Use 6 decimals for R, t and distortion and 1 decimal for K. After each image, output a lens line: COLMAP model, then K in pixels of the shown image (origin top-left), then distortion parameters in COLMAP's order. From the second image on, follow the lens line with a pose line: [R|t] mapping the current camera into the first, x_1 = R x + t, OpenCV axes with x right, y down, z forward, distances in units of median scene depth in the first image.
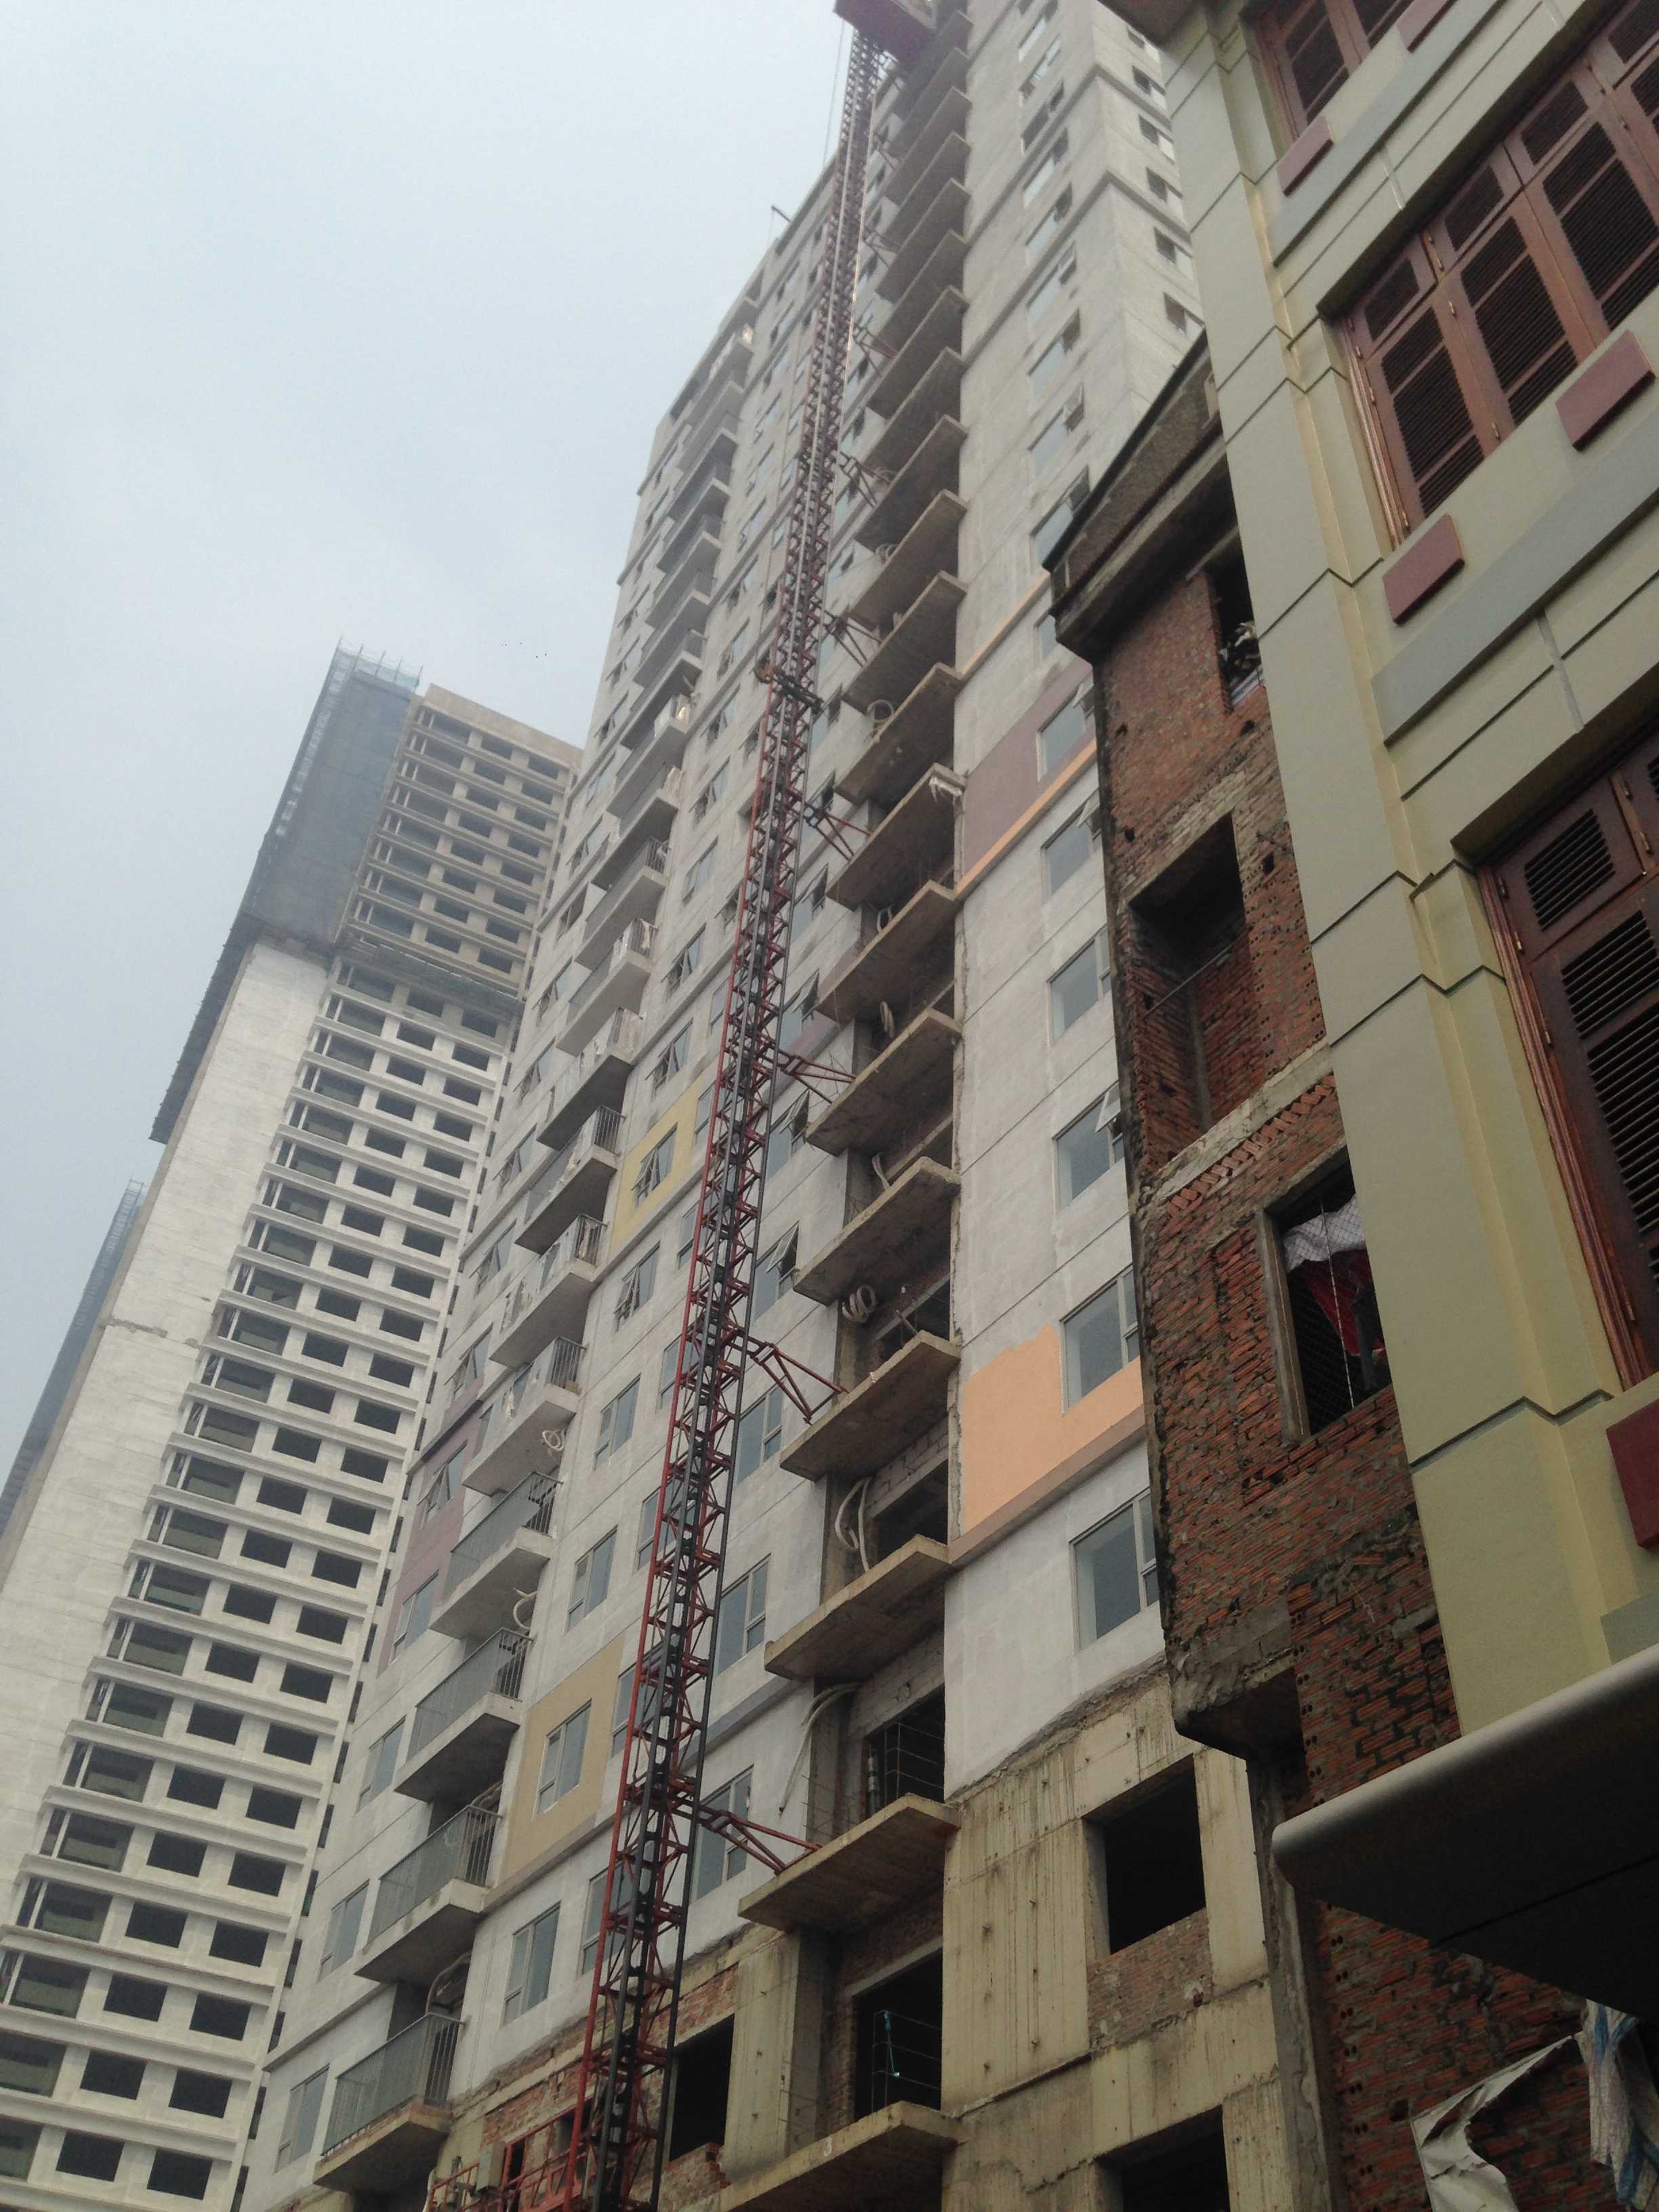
lens RADIAL K [[2076.2, 0, 838.4], [0, 2076.2, 1107.0], [0, 0, 1]] dist [0.160869, 0.000000]
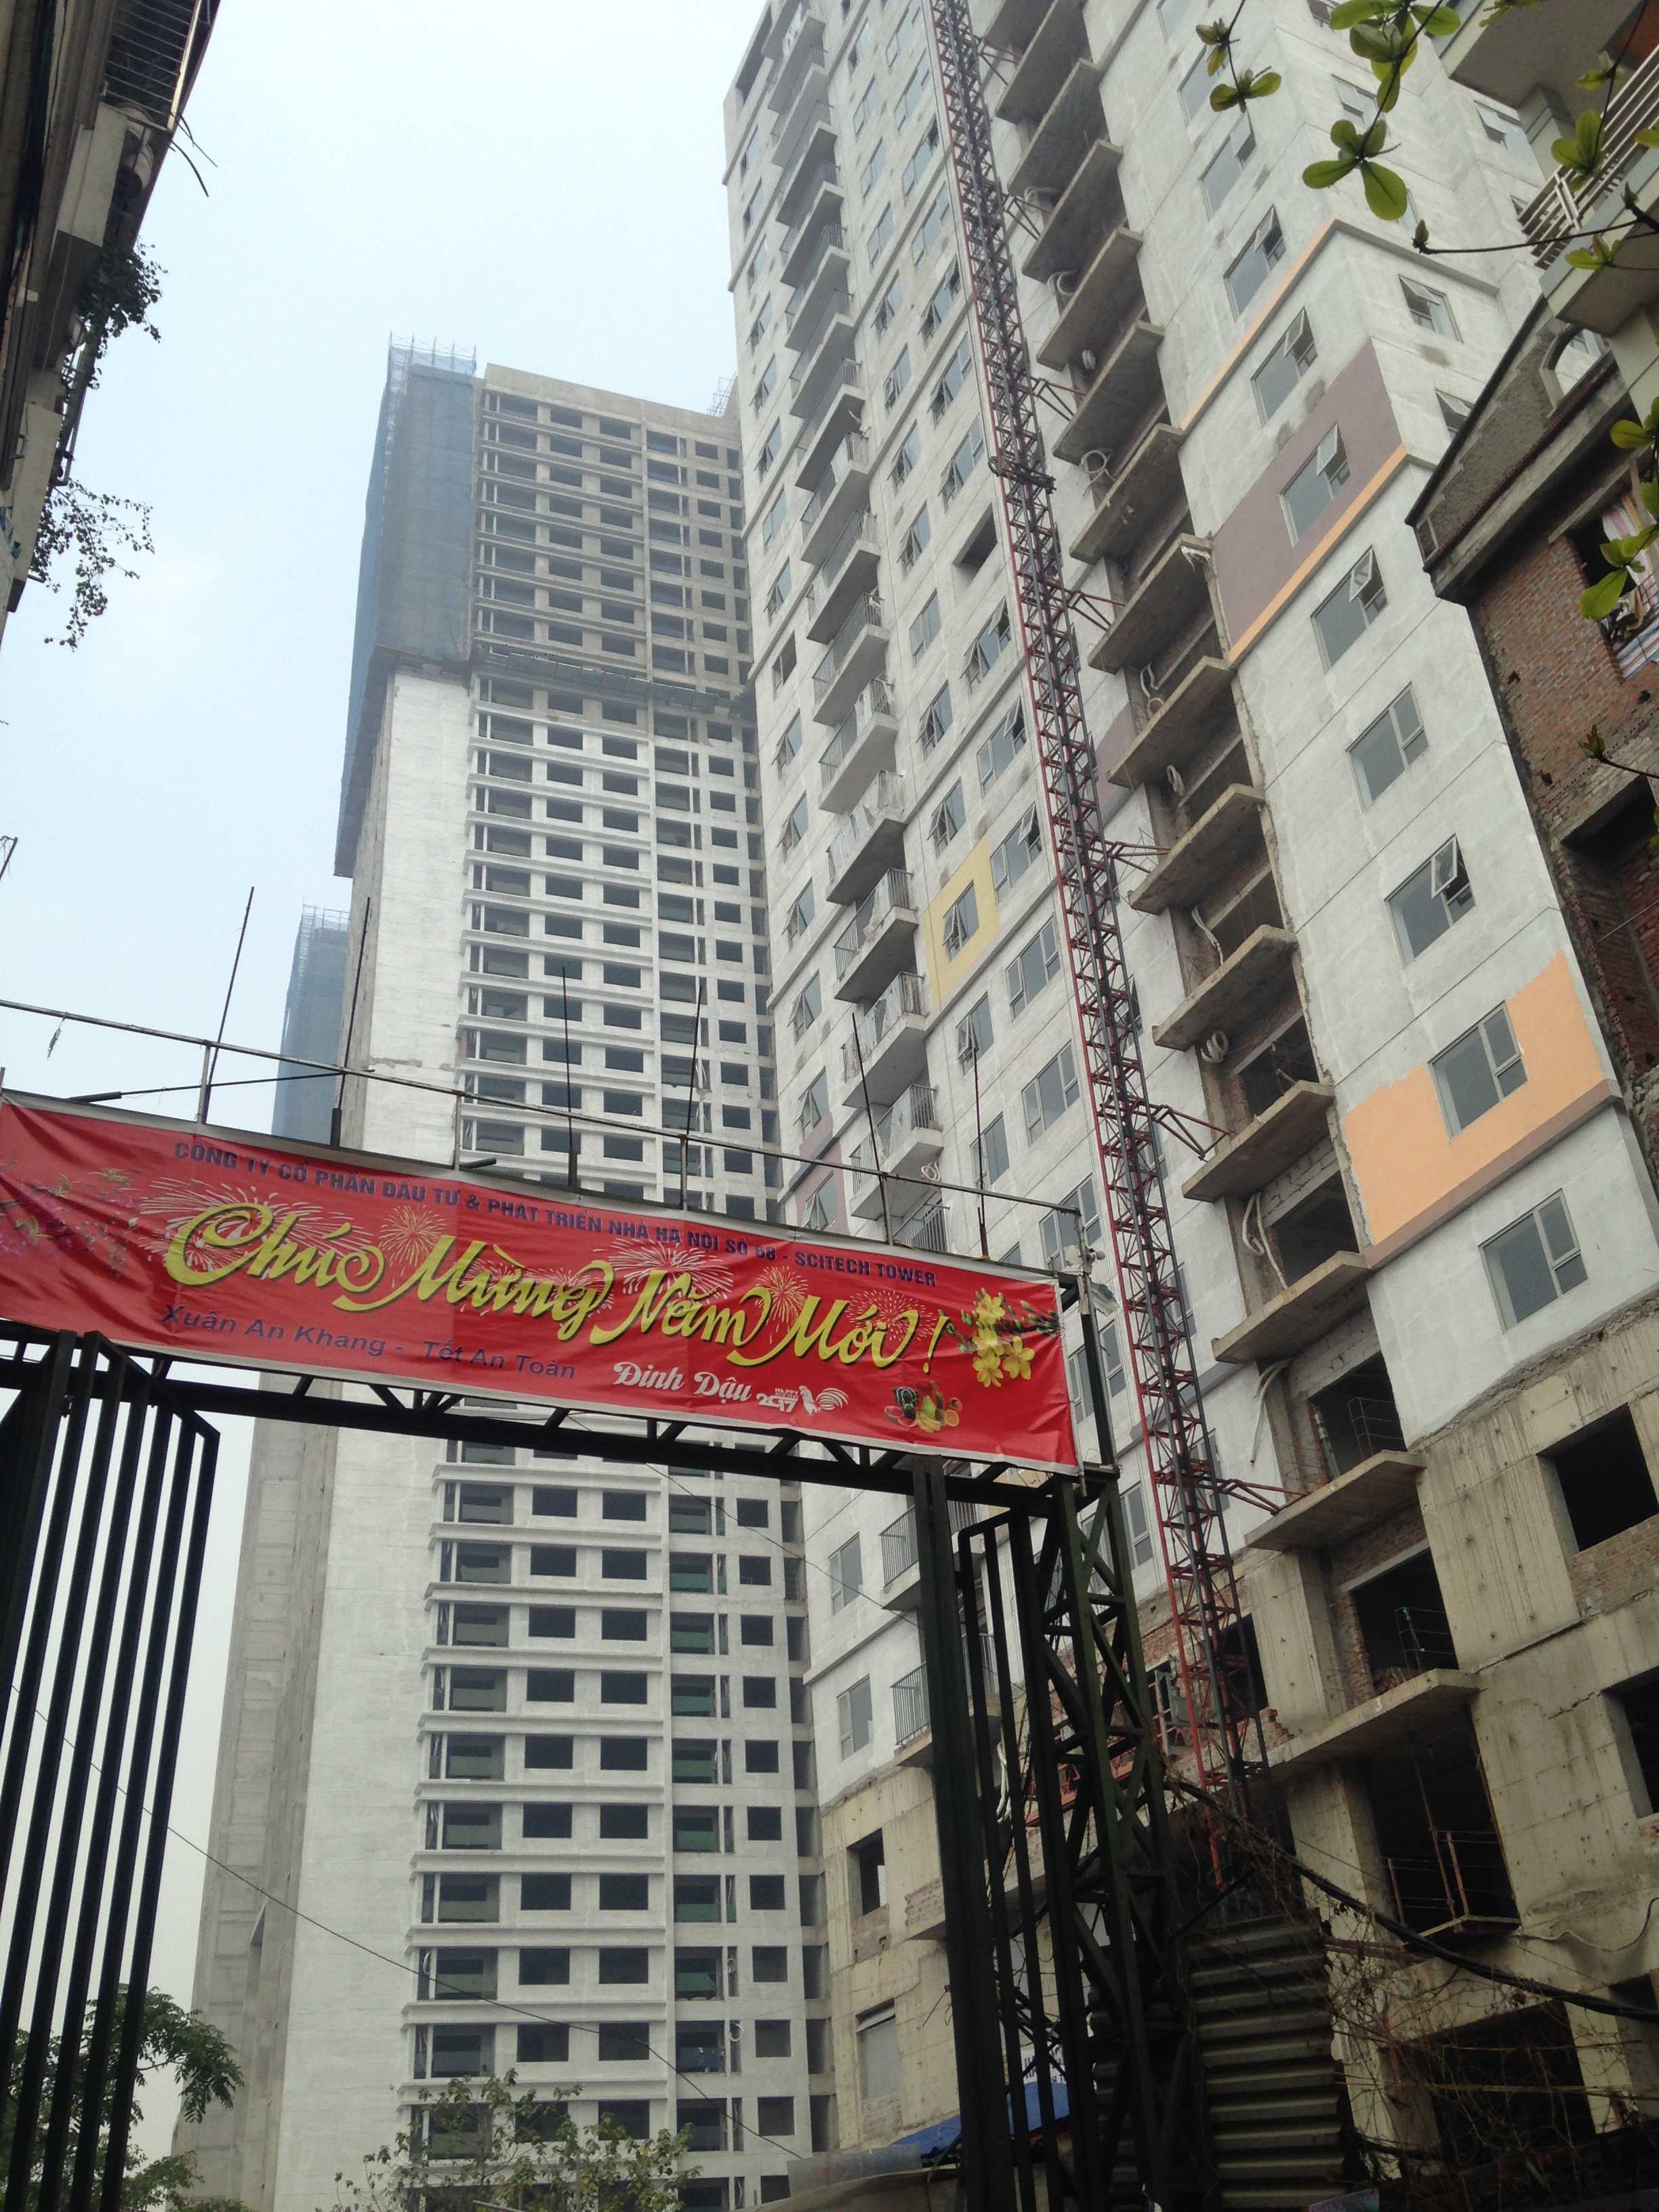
lens RADIAL K [[2076.2, 0, 818.6], [0, 2076.2, 1099.2], [0, 0, 1]] dist [0.160869, 0.000000]
pose [[0.981261, -0.176871, -0.076445, -0.116211], [0.188556, 0.963118, 0.191966, -0.136323], [0.039672, -0.202782, 0.978420, -0.166804]]
